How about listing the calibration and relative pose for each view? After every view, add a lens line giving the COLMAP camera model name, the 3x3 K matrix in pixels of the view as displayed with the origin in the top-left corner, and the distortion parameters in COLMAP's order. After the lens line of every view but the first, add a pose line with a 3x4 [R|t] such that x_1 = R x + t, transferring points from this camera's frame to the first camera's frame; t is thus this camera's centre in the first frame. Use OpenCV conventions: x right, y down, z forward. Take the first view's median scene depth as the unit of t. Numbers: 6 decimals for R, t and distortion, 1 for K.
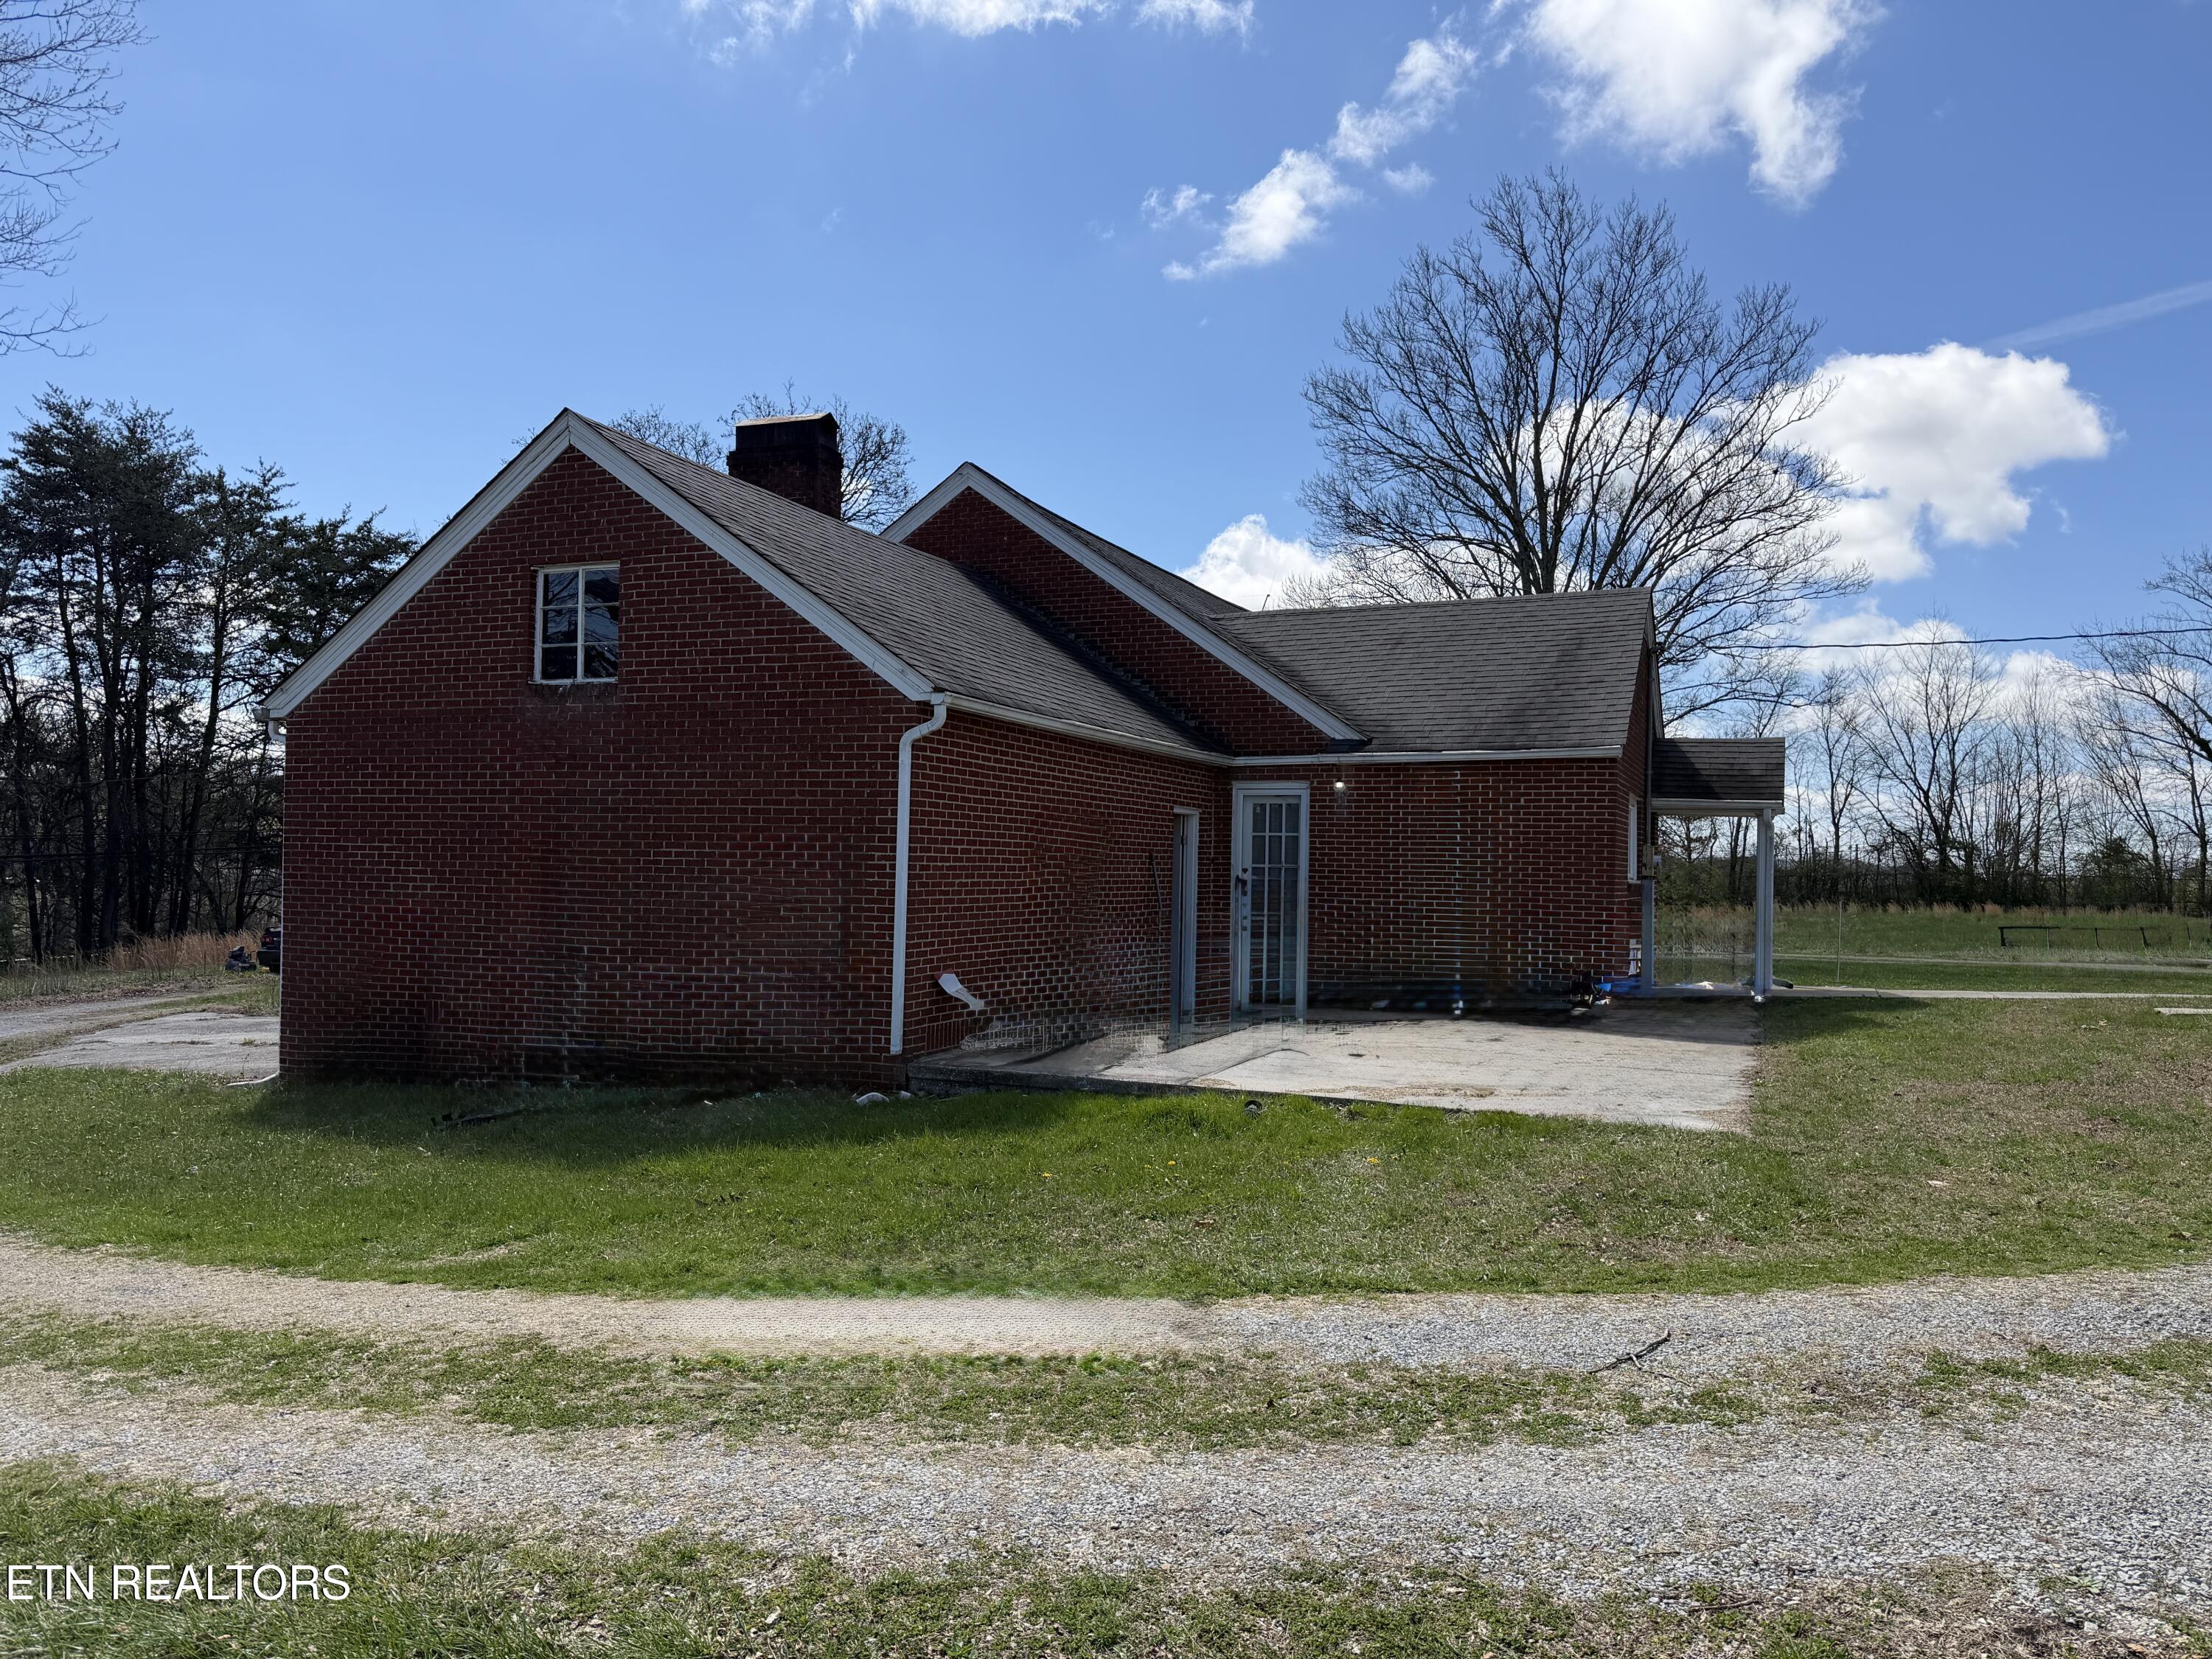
lens RADIAL K [[1533.4, 0, 1093.2], [0, 1533.4, 833.4], [0, 0, 1]] dist [-0.009933, -0.034186]
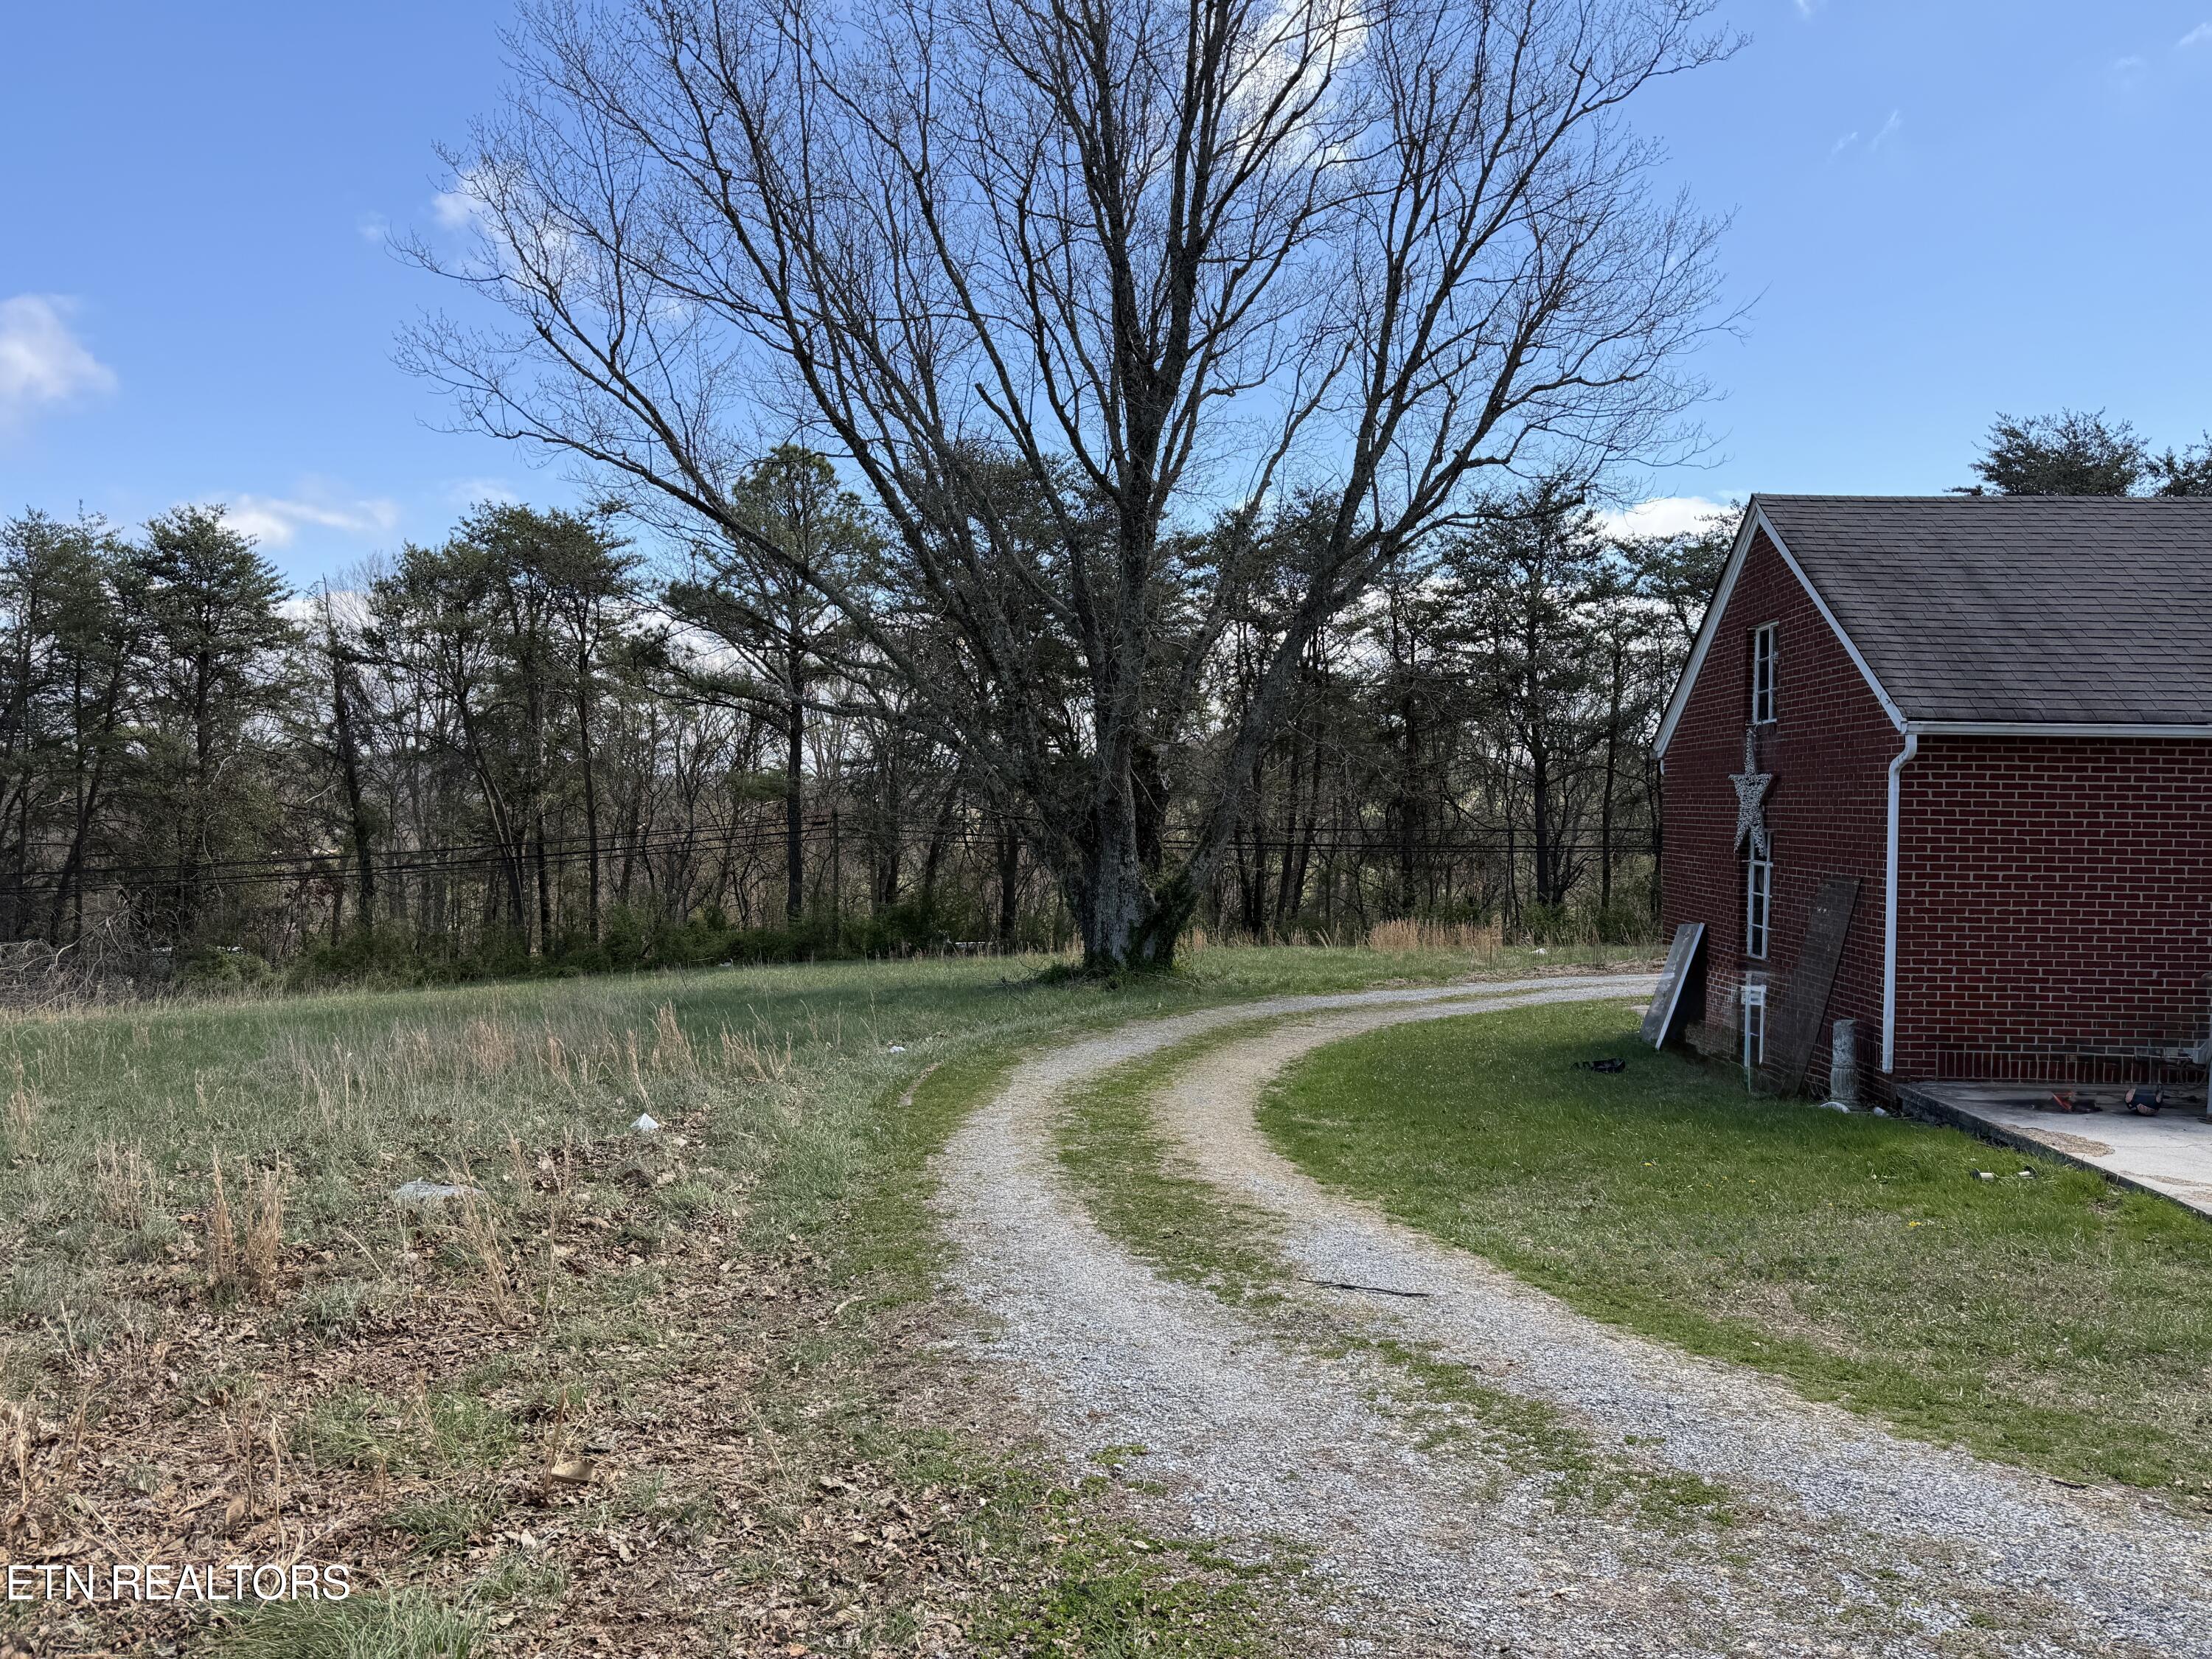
lens RADIAL K [[1533.4, 0, 1093.2], [0, 1533.4, 833.4], [0, 0, 1]] dist [-0.009933, -0.034186]
pose [[0.325050, -0.004051, -0.945688, 0.598527], [0.013123, 0.999914, 0.000227, -0.022631], [0.945606, -0.012484, 0.325075, 0.136725]]
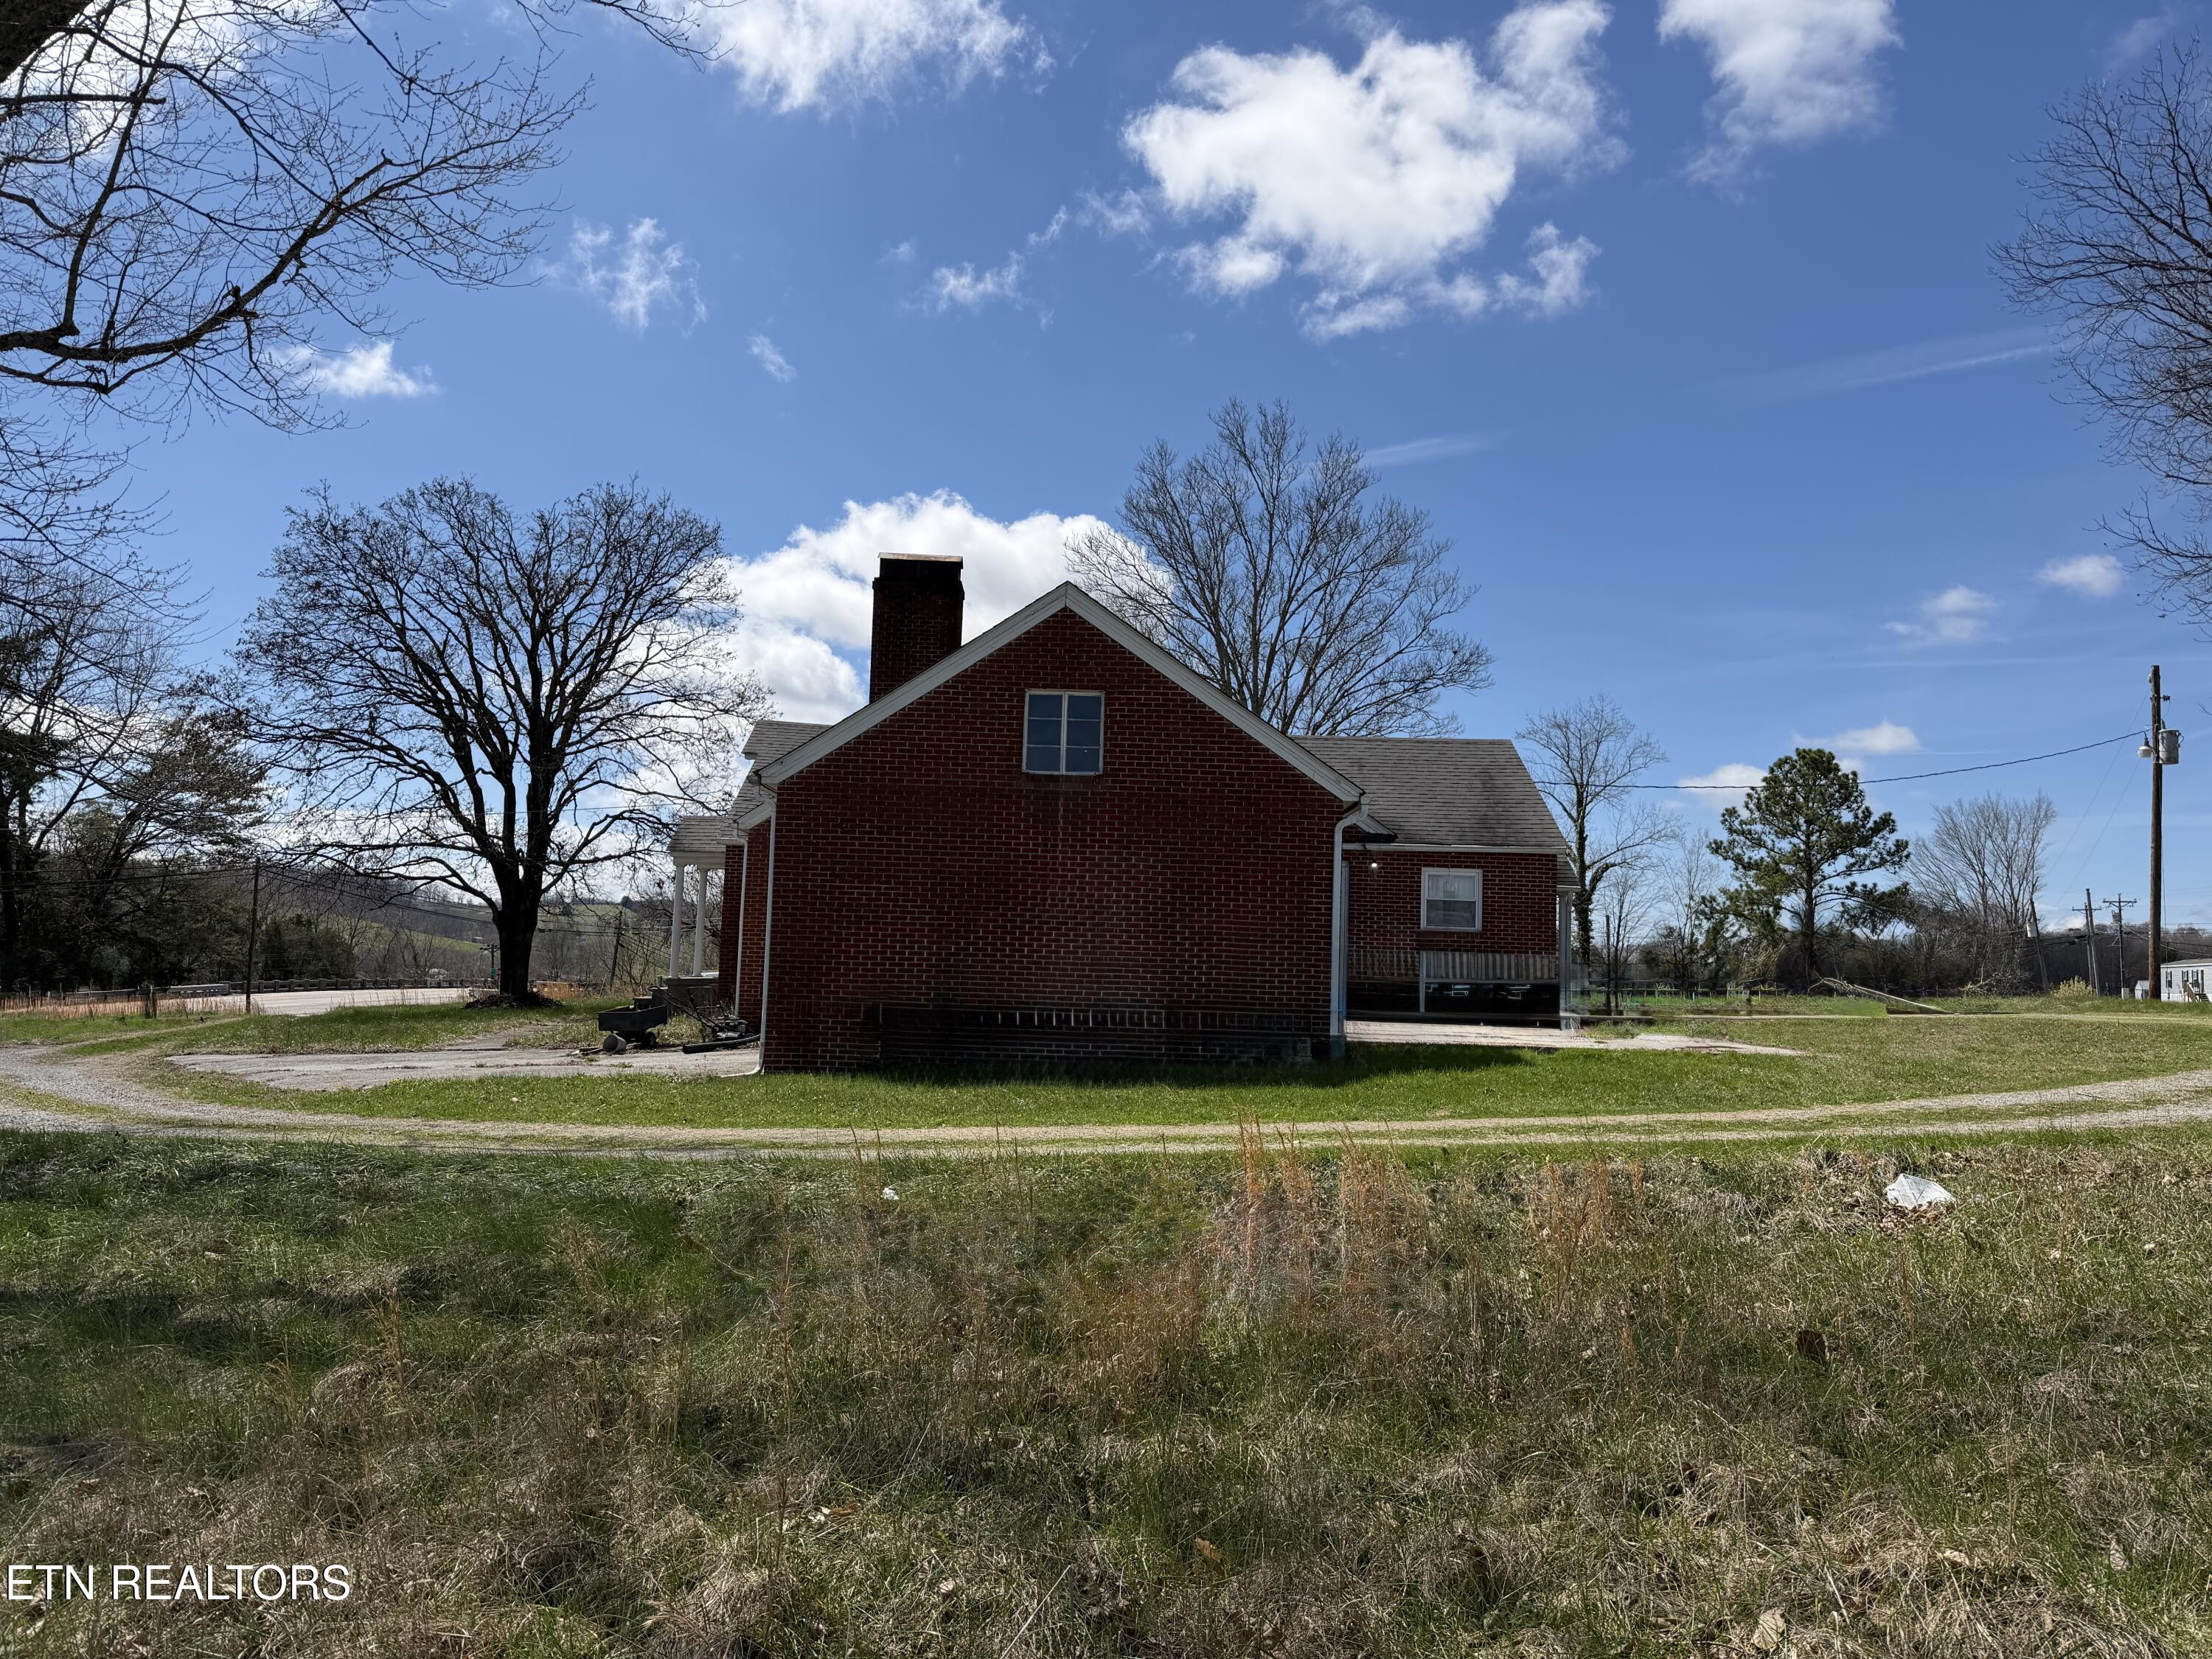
lens RADIAL K [[1533.4, 0, 1093.2], [0, 1533.4, 833.4], [0, 0, 1]] dist [-0.009933, -0.034186]
pose [[0.939668, 0.039941, 0.339748, -0.785278], [-0.020815, 0.997996, -0.059756, 0.039756], [-0.341454, 0.049079, 0.938616, -0.328324]]
